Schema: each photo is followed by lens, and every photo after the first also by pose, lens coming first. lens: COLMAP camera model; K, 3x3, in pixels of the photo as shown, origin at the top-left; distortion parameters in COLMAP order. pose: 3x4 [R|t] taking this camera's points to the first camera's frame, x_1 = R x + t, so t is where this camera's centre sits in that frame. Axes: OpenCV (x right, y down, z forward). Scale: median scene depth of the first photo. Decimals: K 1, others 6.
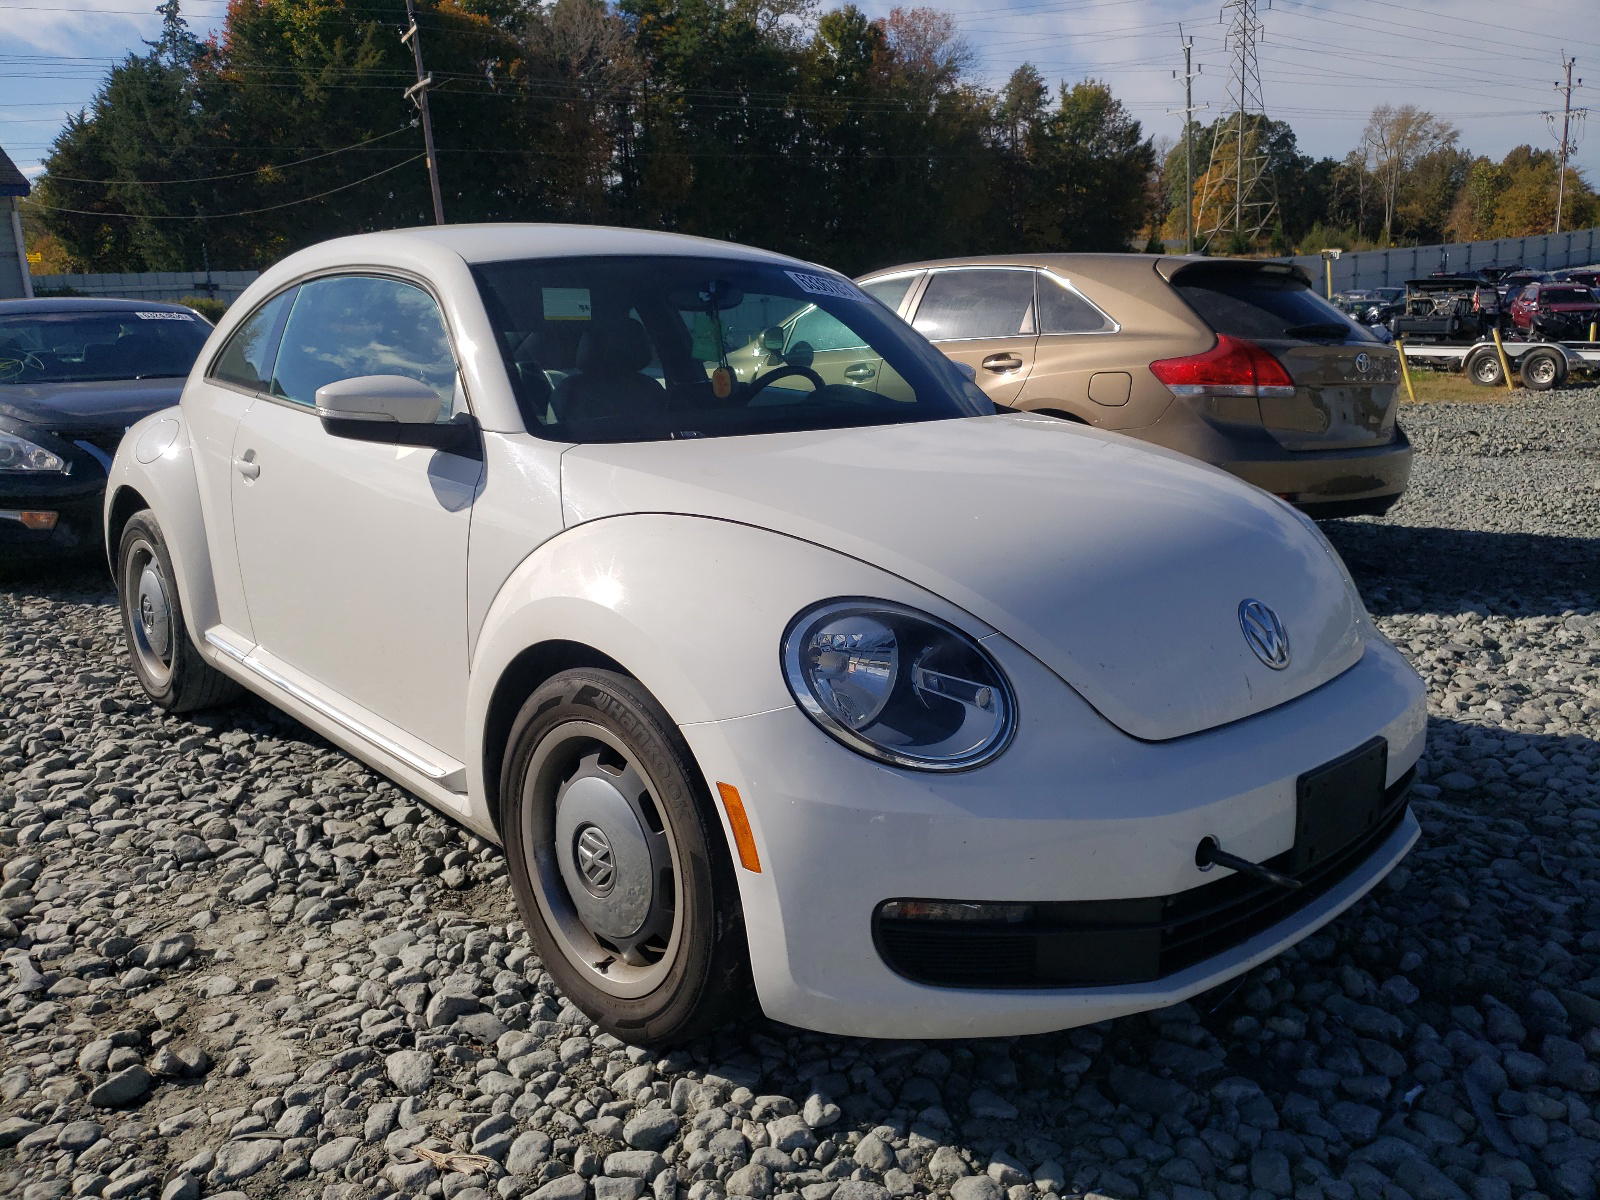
lens RADIAL K [[1223.8, 0, 789.8], [0, 1223.8, 593.9], [0, 0, 1]] dist [-0.007703, 0.026698]
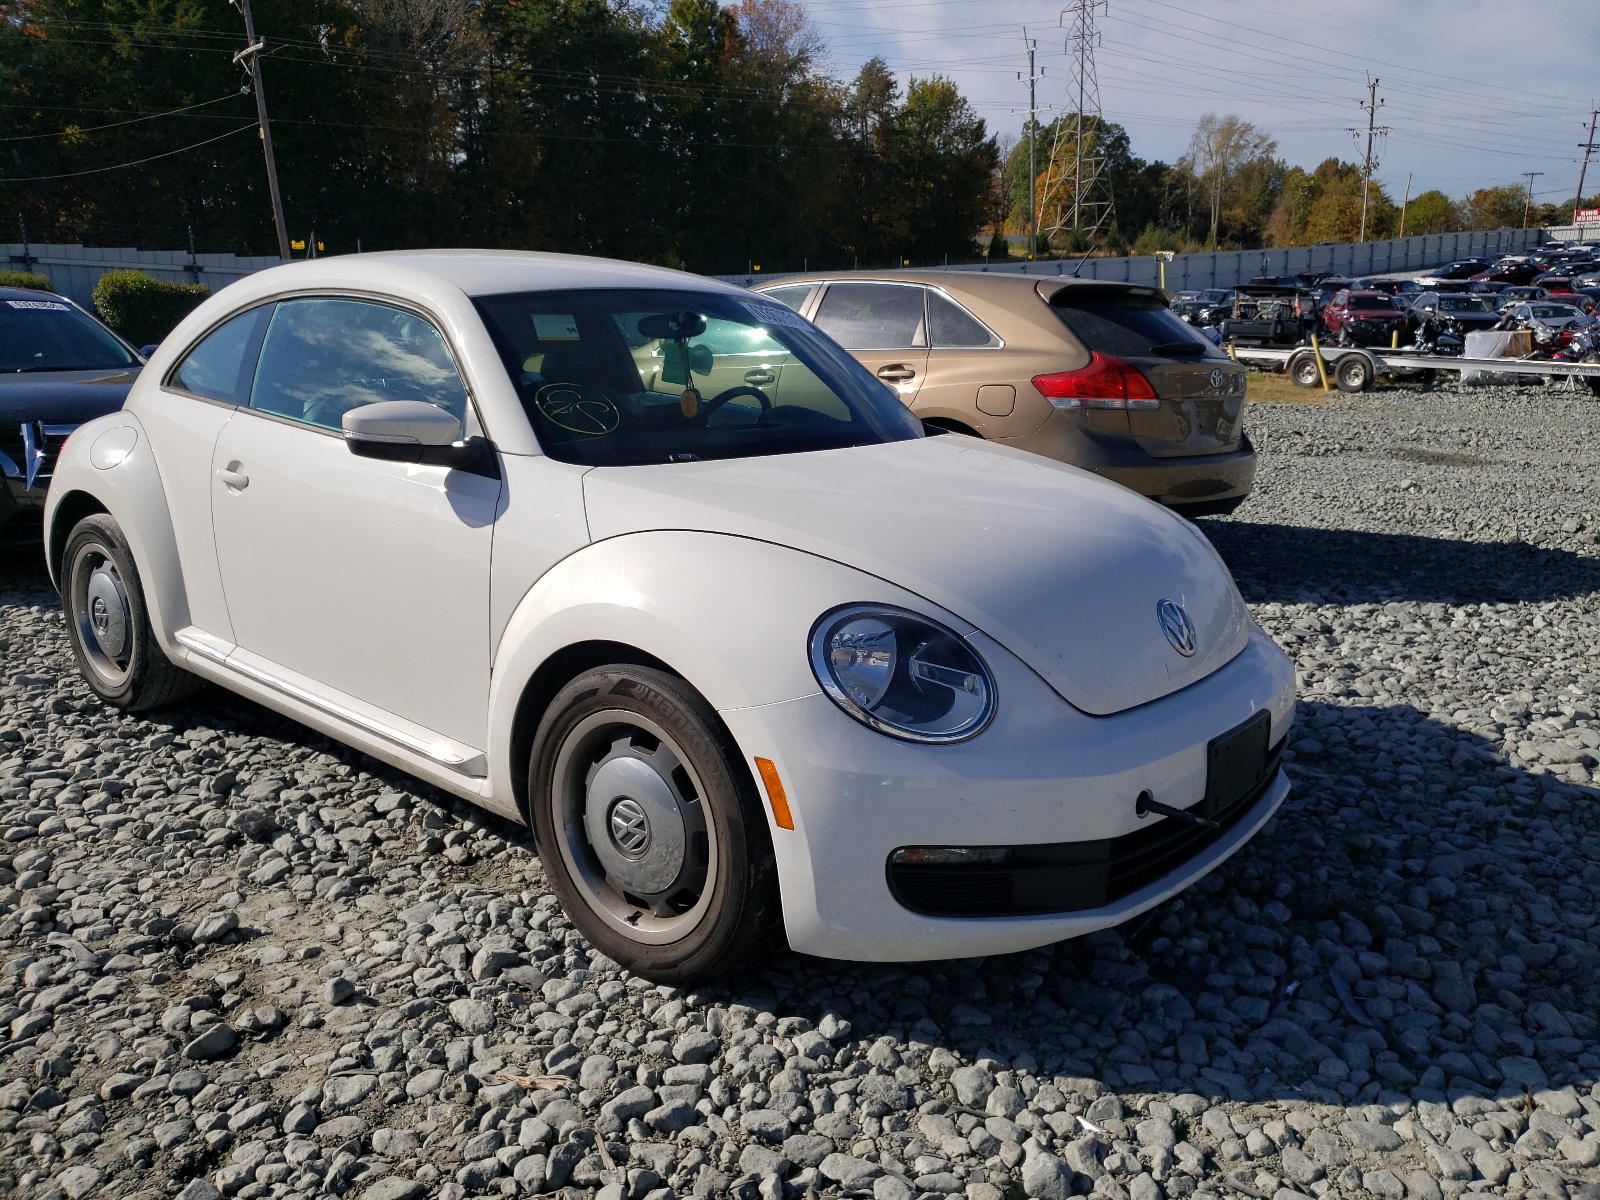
lens RADIAL K [[1223.8, 0, 802.4], [0, 1223.8, 602.2], [0, 0, 1]] dist [-0.007703, 0.026698]
pose [[0.991463, -0.008939, 0.130084, -0.120305], [0.006776, 0.999831, 0.017063, -0.013513], [-0.130214, -0.016036, 0.991356, -0.142433]]
